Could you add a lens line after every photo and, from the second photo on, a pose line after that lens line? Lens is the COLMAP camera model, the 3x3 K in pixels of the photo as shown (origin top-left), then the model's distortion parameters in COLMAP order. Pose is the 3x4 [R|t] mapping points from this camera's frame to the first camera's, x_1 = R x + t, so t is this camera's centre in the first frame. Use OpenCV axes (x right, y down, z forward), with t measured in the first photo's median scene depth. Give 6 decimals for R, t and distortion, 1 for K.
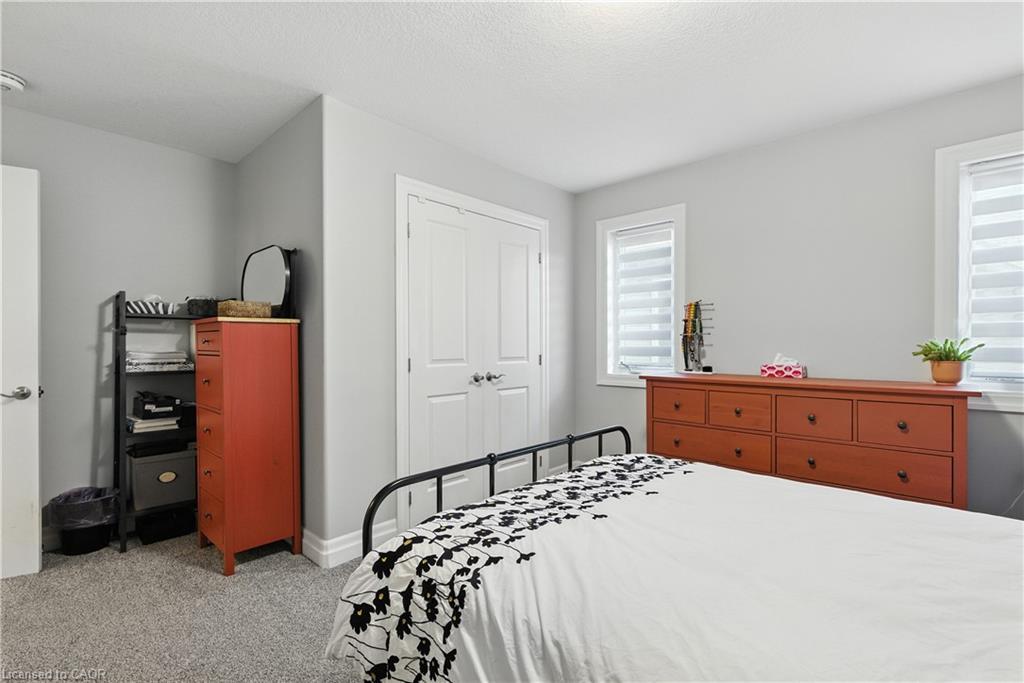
lens RADIAL K [[468.0, 0, 510.3], [0, 468.0, 344.4], [0, 0, 1]] dist [0.003366, -0.000913]
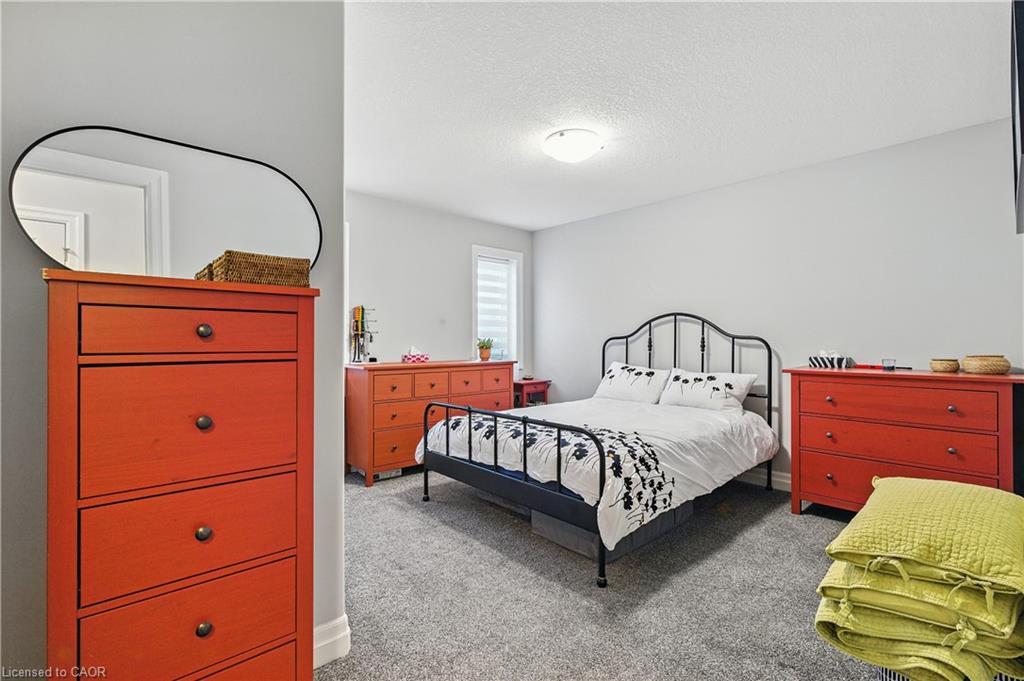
lens RADIAL K [[468.0, 0, 510.9], [0, 468.0, 341.4], [0, 0, 1]] dist [0.003366, -0.000913]
pose [[0.065182, 0.002349, 0.997871, -1.012422], [0.000037, 0.999997, -0.002357, 0.006852], [-0.997873, 0.000191, 0.065181, 0.653894]]
